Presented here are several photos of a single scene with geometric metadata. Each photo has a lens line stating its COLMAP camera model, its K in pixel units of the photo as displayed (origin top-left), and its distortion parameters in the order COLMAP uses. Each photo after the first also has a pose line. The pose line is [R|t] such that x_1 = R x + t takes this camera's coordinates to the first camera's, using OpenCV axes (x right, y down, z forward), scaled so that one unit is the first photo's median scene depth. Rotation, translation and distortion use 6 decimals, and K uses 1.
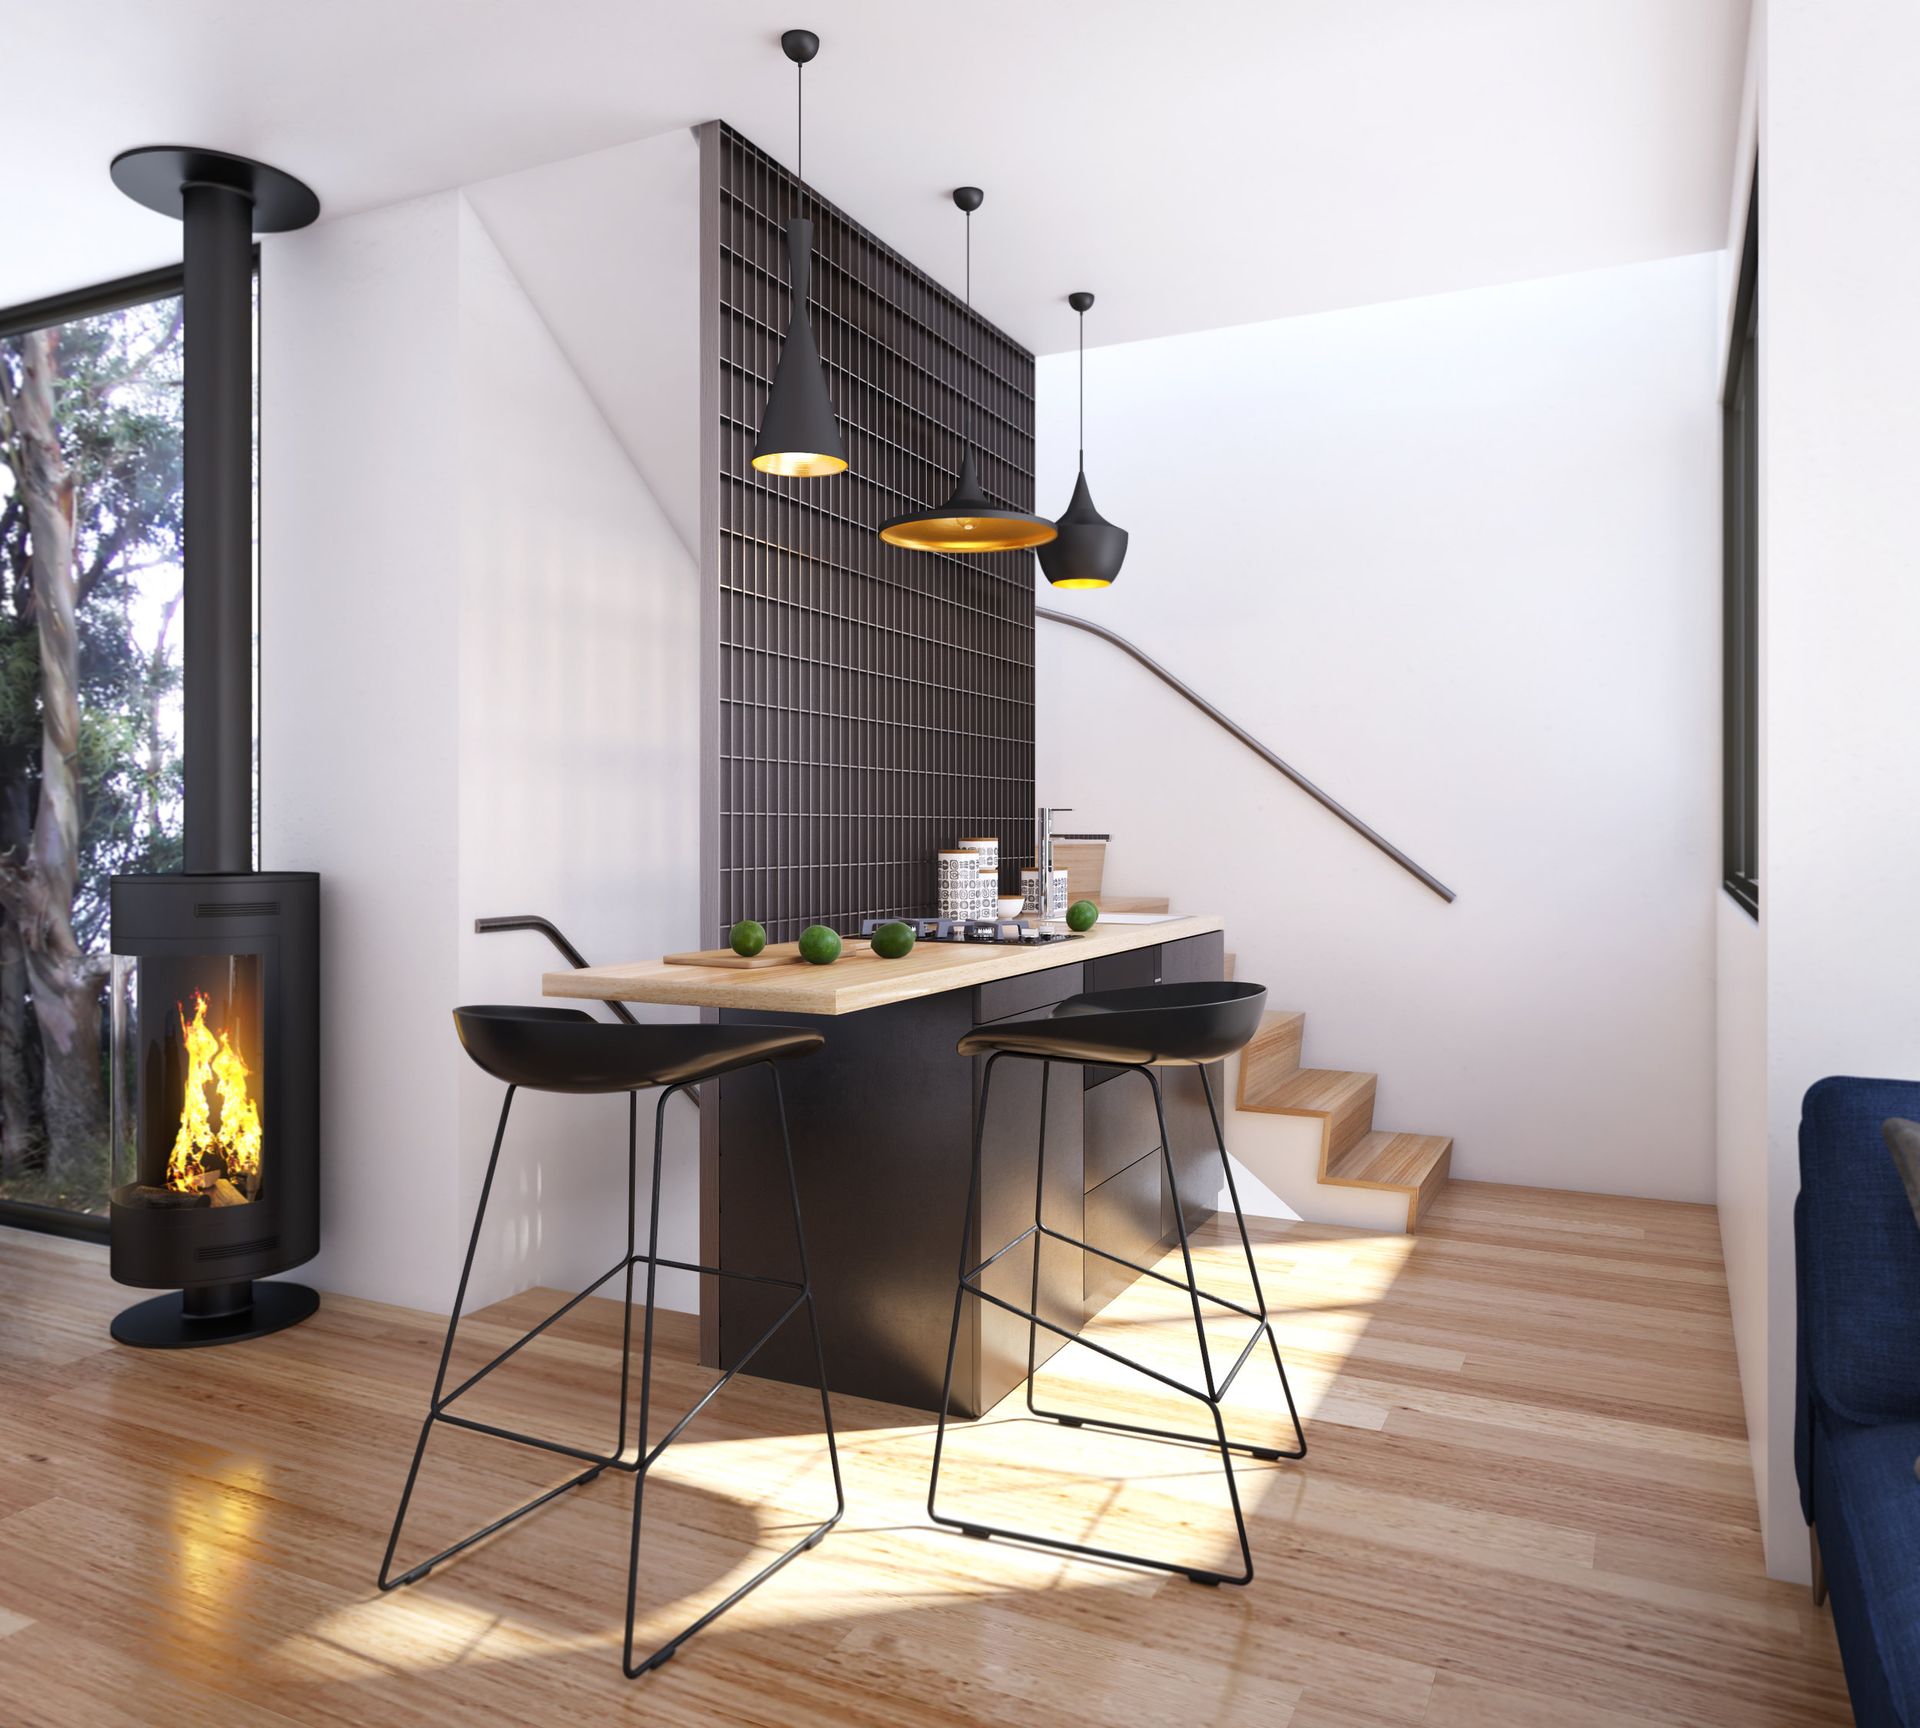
lens RADIAL K [[1433.8, 0, 957.4], [0, 1433.8, 856.7], [0, 0, 1]] dist [-0.001720, -0.001127]
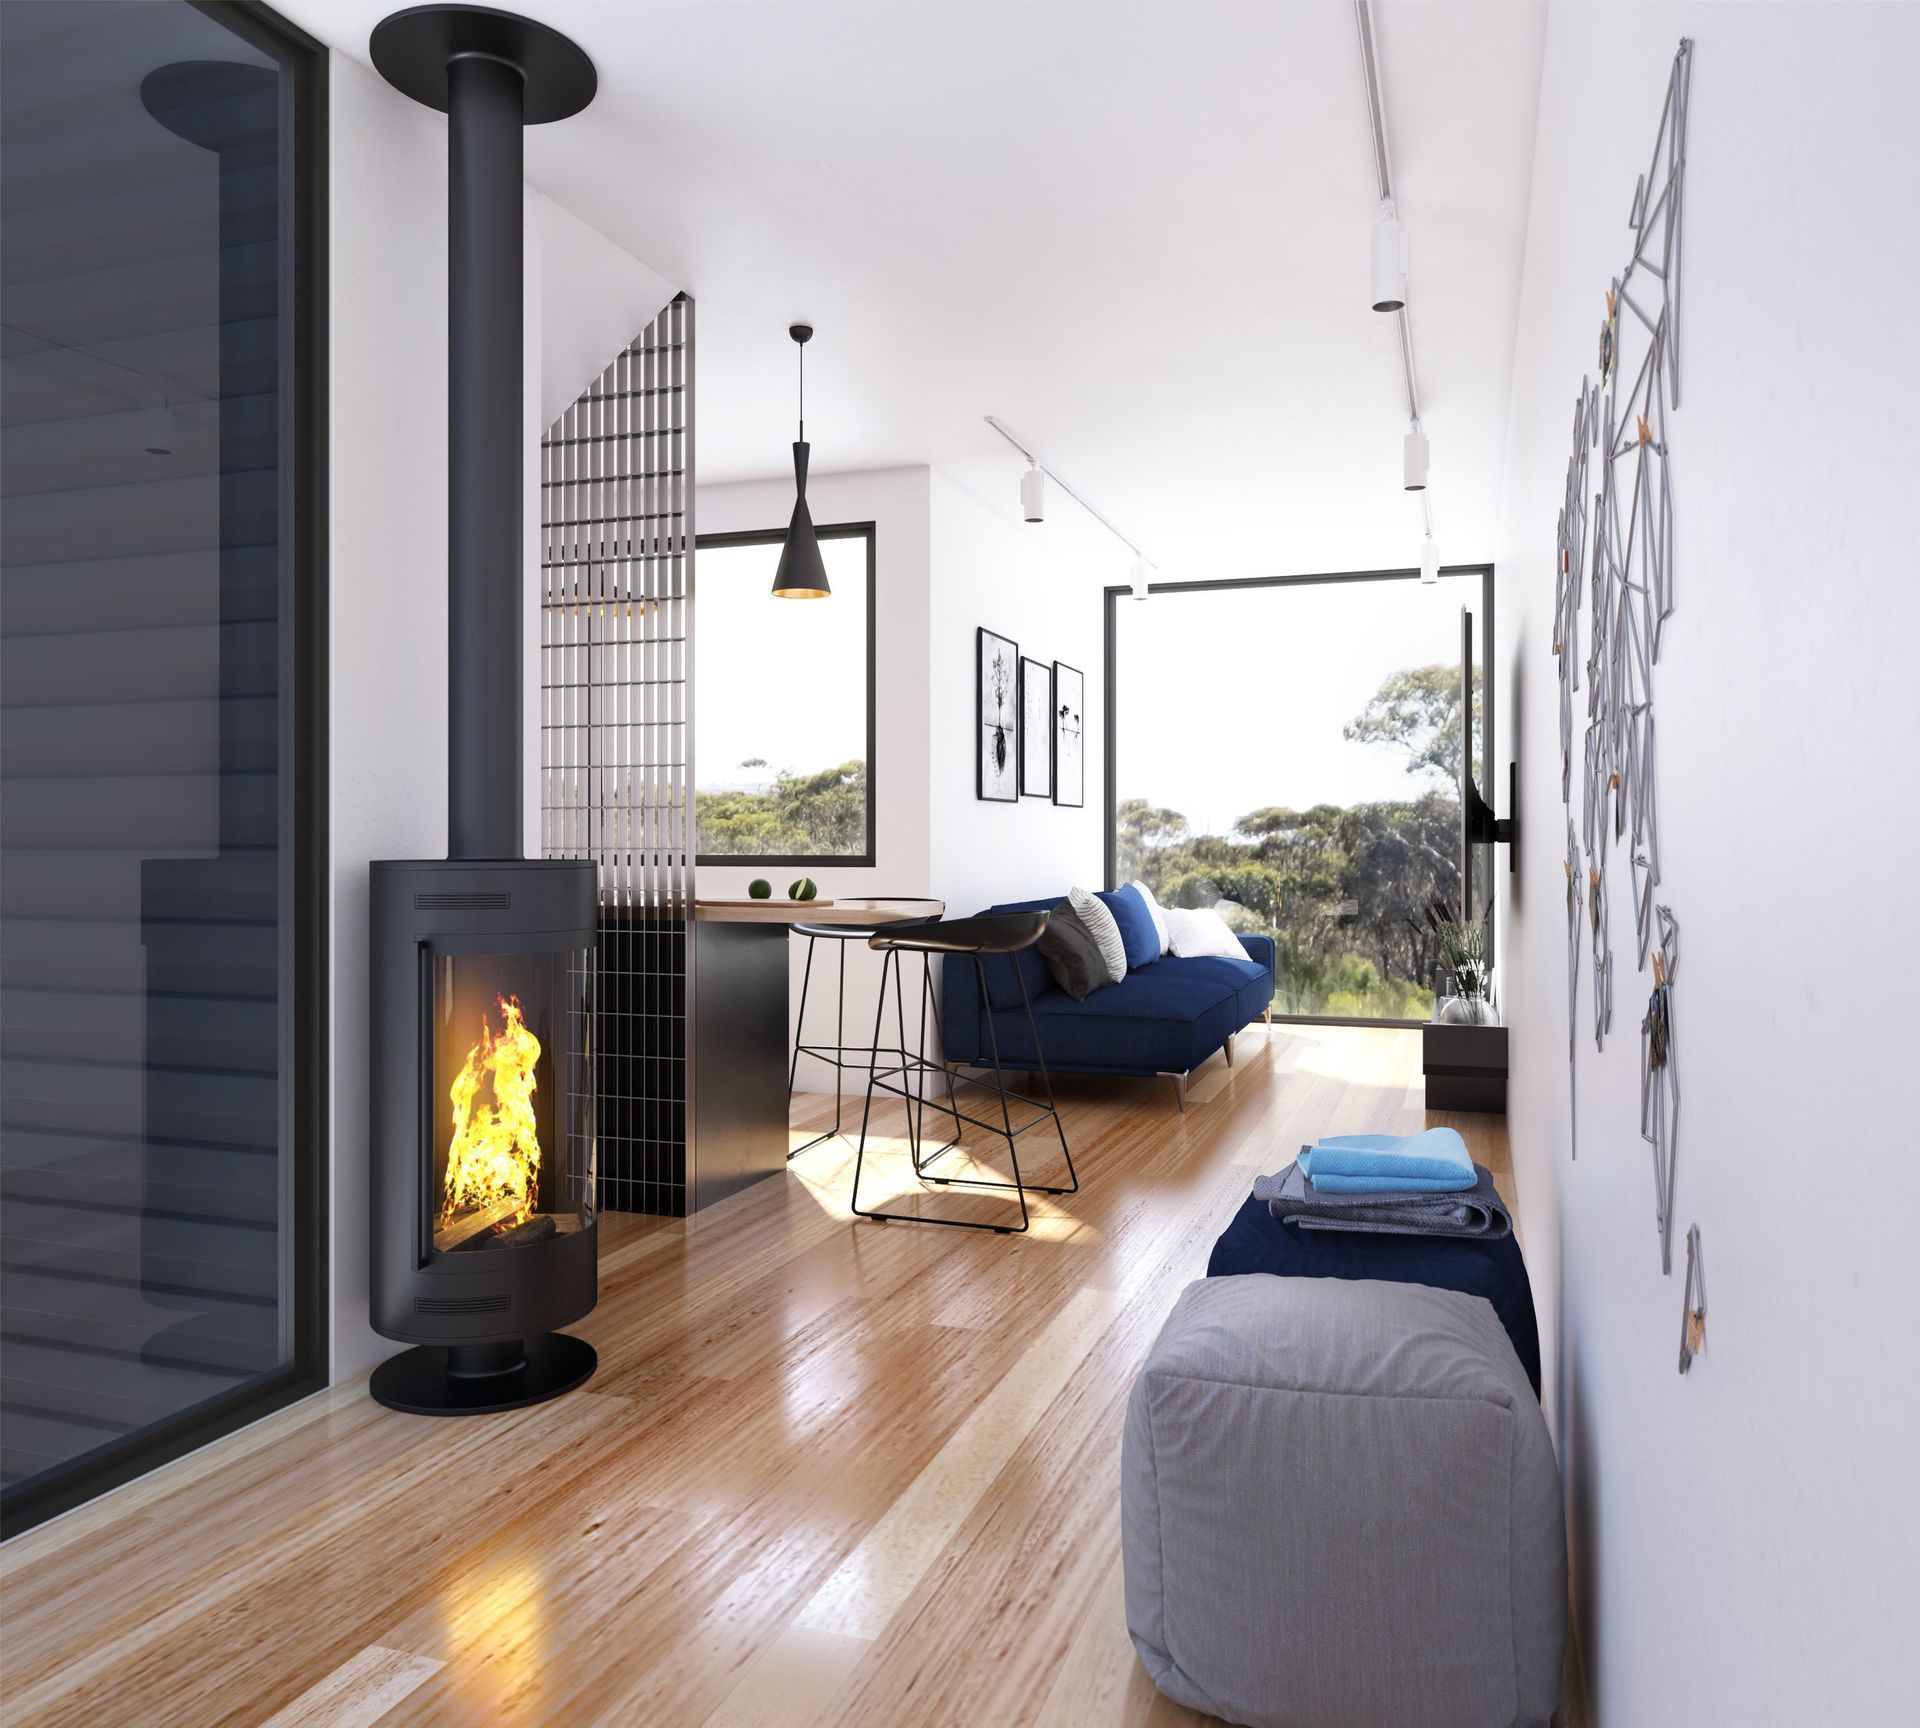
lens RADIAL K [[1433.8, 0, 959.8], [0, 1433.8, 860.5], [0, 0, 1]] dist [-0.001720, -0.001127]
pose [[-0.117936, -0.011300, 0.992957, -1.586545], [0.006640, 0.999904, 0.012167, 0.003155], [-0.992999, 0.008028, -0.117850, 0.920157]]
